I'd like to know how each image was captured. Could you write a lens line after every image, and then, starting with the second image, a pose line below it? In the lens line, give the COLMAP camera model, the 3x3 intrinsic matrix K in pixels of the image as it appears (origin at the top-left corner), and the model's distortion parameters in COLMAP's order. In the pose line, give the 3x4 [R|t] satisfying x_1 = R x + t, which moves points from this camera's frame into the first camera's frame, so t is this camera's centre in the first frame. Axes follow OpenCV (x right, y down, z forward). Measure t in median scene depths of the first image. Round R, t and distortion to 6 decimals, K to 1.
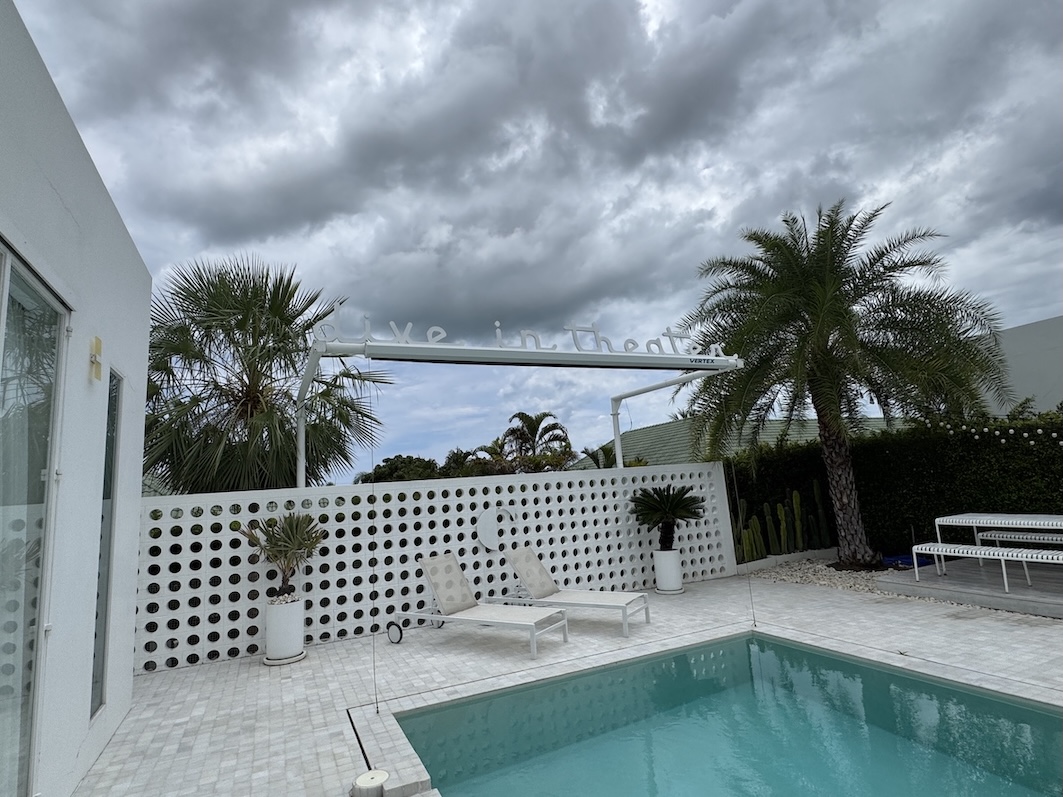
lens RADIAL K [[561.7, 0, 530.4], [0, 561.7, 393.6], [0, 0, 1]] dist [0.000890, 0.001036]
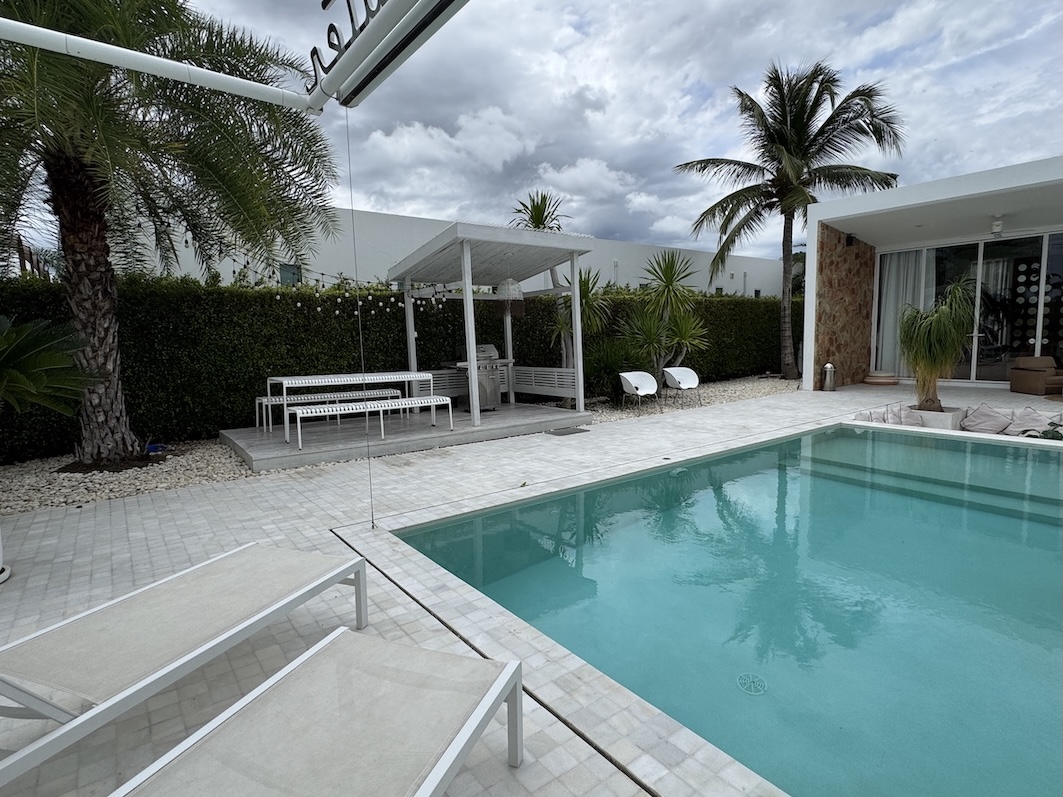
lens RADIAL K [[561.7, 0, 531.2], [0, 561.7, 397.0], [0, 0, 1]] dist [0.000890, 0.001036]
pose [[-0.223945, -0.026053, 0.974254, -0.189009], [-0.128420, 0.991715, -0.002999, 0.164375], [-0.966104, -0.125785, -0.225435, 0.675562]]
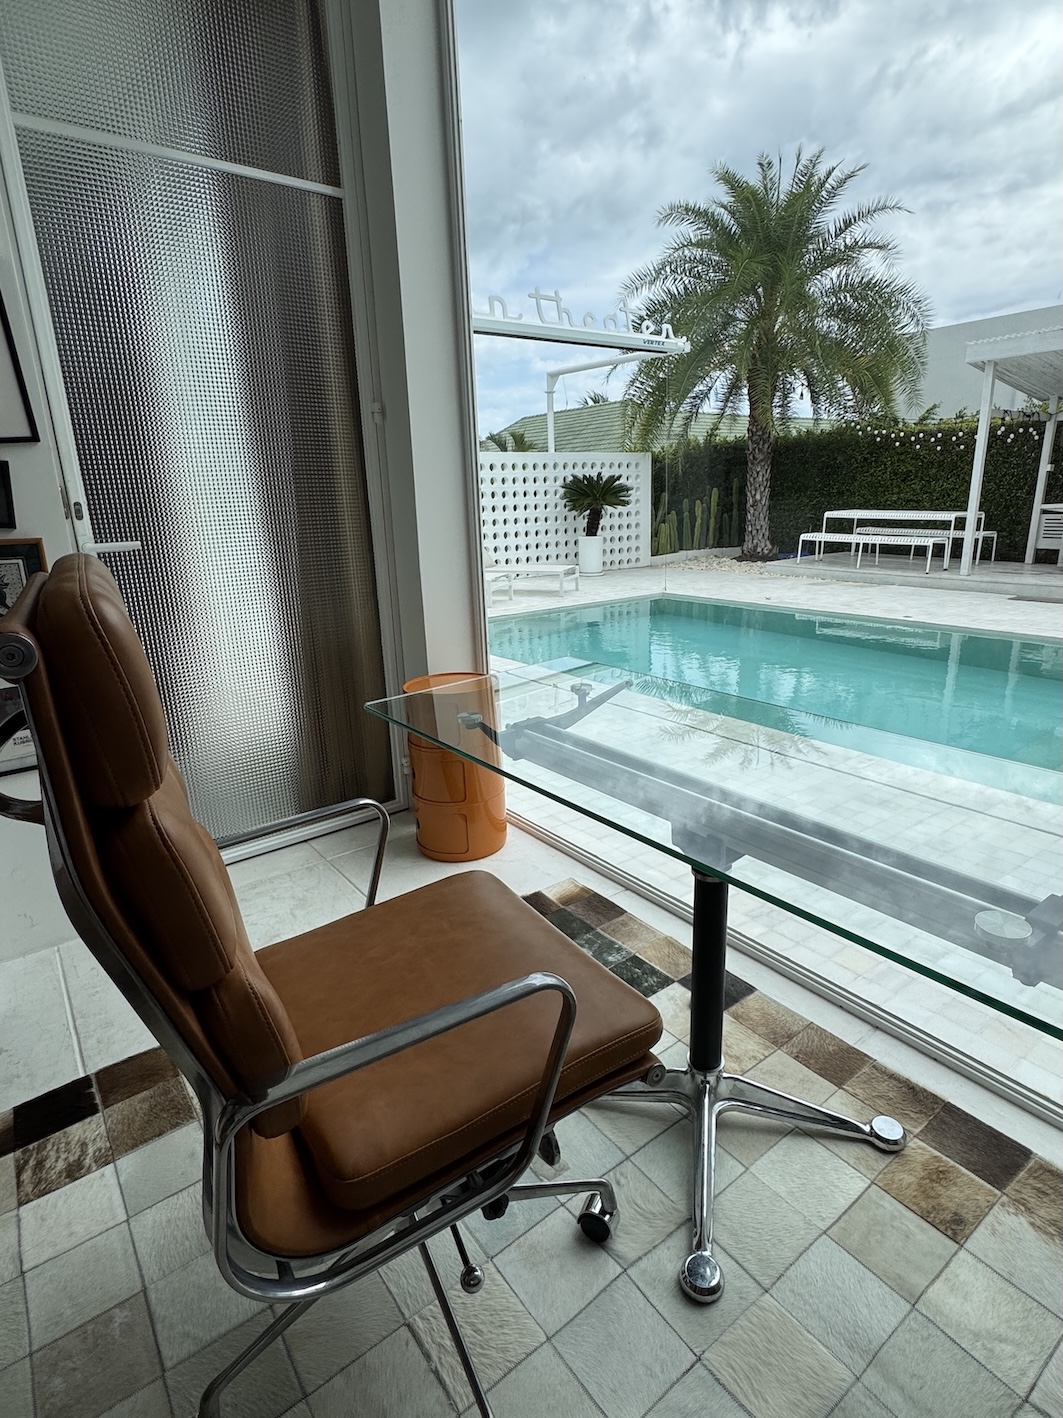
lens RADIAL K [[749.2, 0, 532.6], [0, 749.2, 711.1], [0, 0, 1]] dist [0.000890, 0.001036]
pose [[0.978397, -0.014695, 0.206211, -0.146368], [-0.075067, 0.904136, 0.420598, -0.005597], [-0.192623, -0.426992, 0.883501, -0.326885]]
